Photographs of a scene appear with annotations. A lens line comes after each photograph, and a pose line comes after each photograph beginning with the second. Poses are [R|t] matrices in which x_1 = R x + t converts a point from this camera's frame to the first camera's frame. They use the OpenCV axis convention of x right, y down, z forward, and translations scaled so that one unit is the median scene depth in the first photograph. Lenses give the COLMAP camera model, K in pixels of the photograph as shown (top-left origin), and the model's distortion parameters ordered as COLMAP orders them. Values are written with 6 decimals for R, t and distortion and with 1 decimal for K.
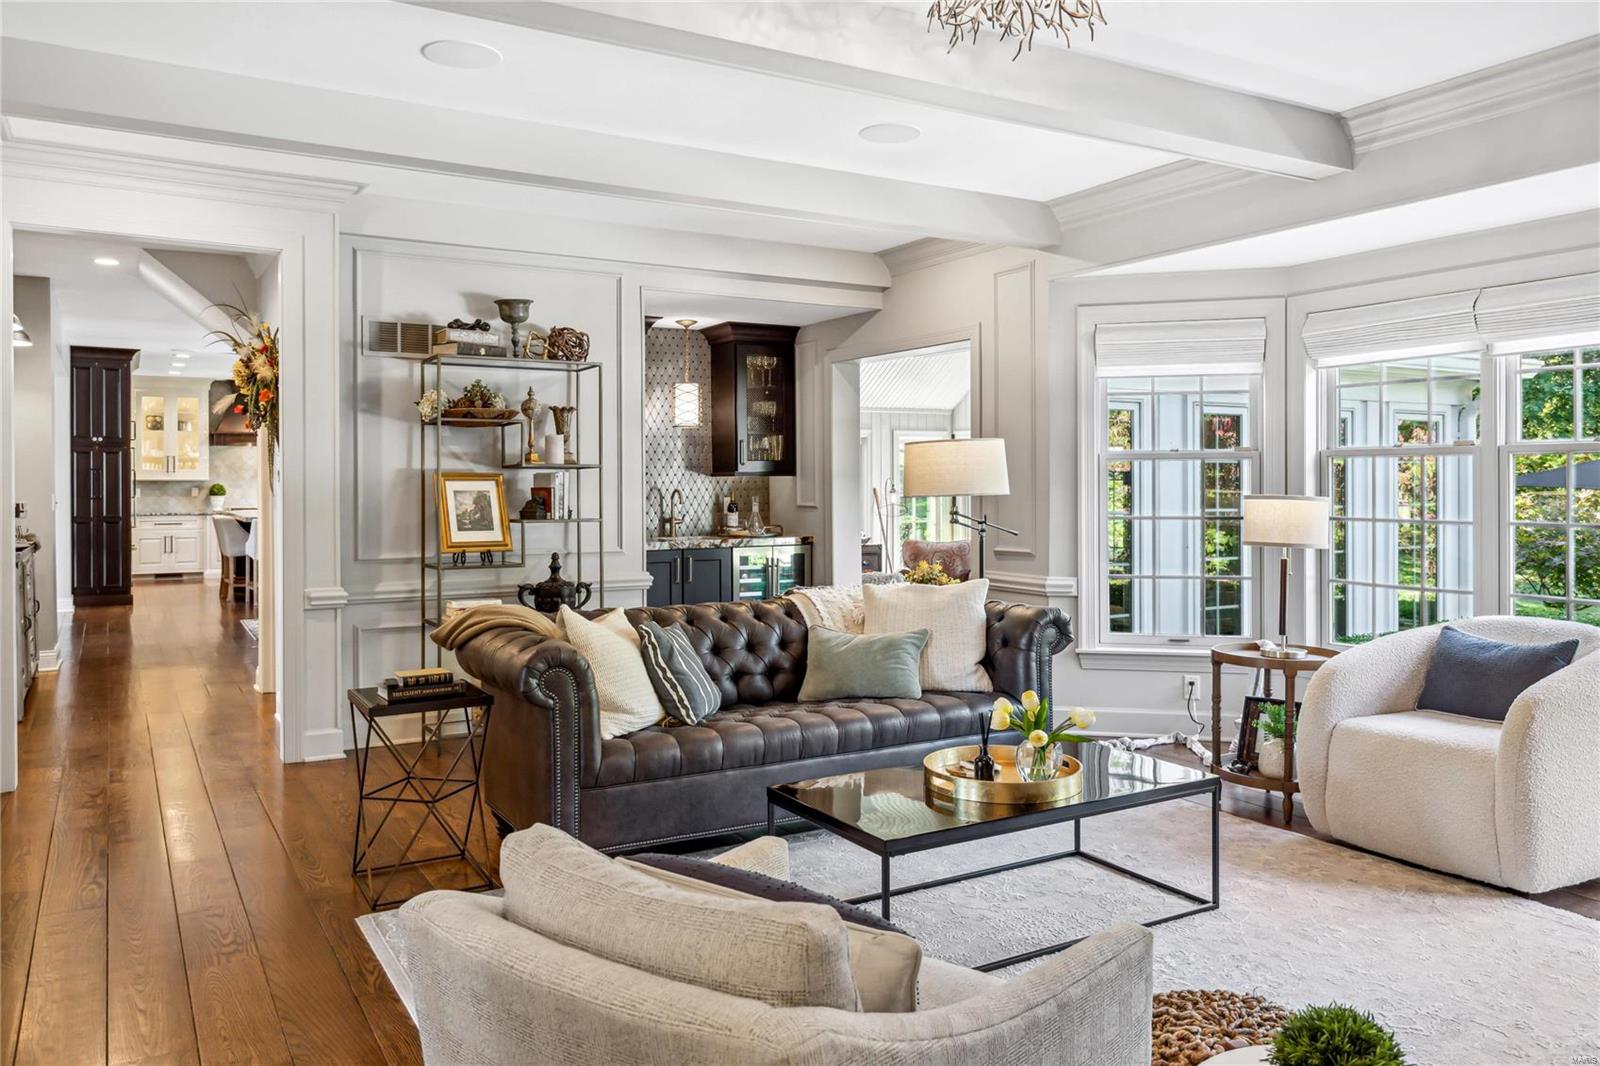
lens RADIAL K [[1167.6, 0, 801.4], [0, 1167.6, 485.1], [0, 0, 1]] dist [-0.001686, -0.001025]
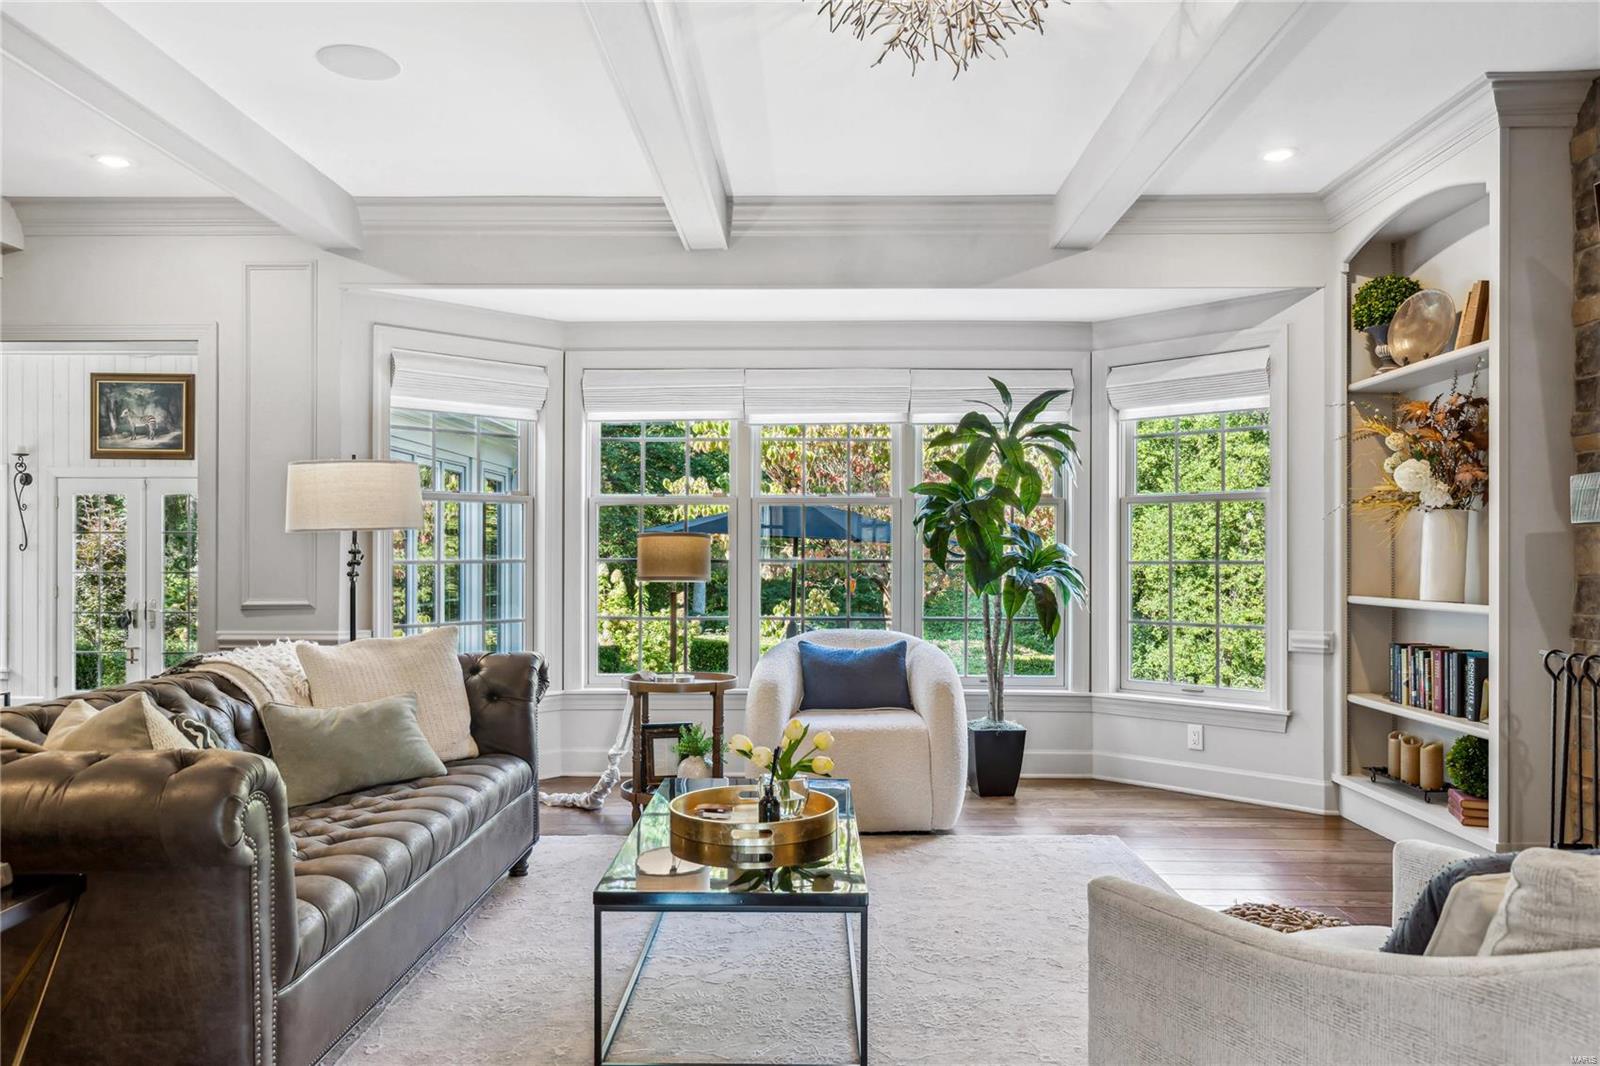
lens RADIAL K [[1121.8, 0, 797.4], [0, 1121.8, 548.9], [0, 0, 1]] dist [-0.006224, 0.002098]
pose [[0.514941, 0.005917, 0.857205, -0.328690], [-0.001528, 0.999981, -0.005984, 0.022541], [-0.857224, 0.001772, 0.514941, 0.288300]]
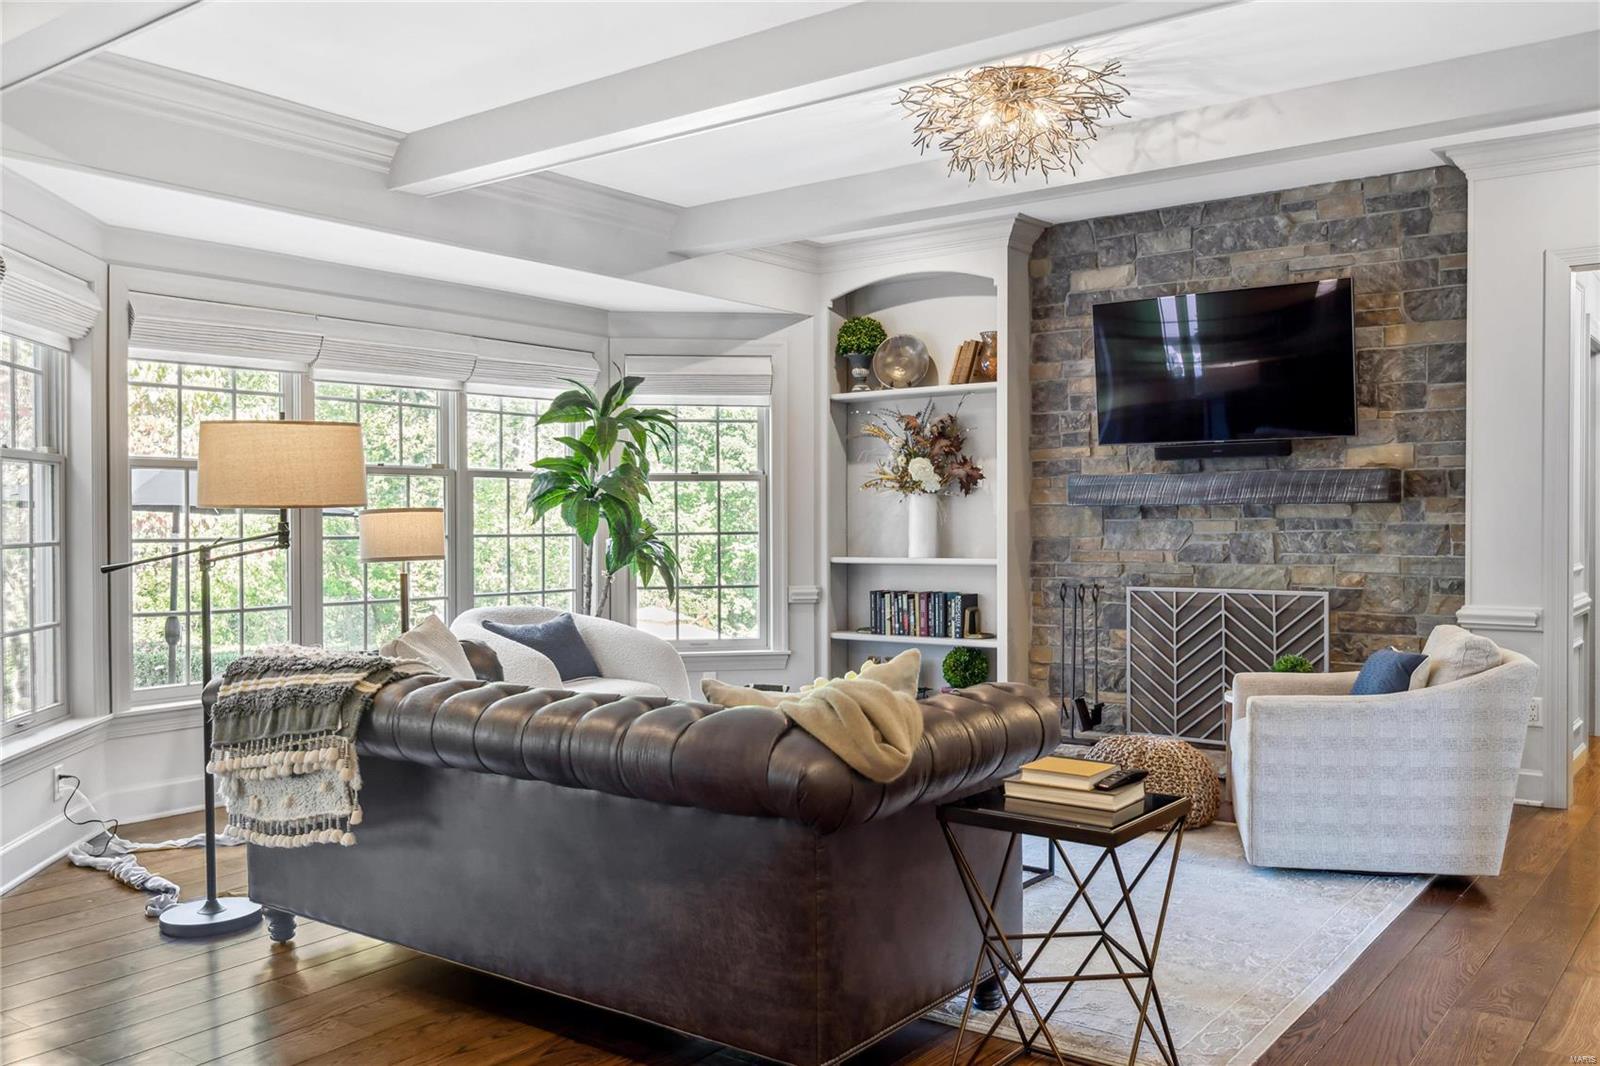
lens RADIAL K [[1325.5, 0, 800.8], [0, 1325.5, 529.4], [0, 0, 1]] dist [-0.003892, -0.000950]
pose [[-0.385463, -0.004227, 0.922714, -0.578142], [0.006327, 0.999954, 0.007224, 0.015514], [-0.922702, 0.008623, -0.385418, 0.894384]]
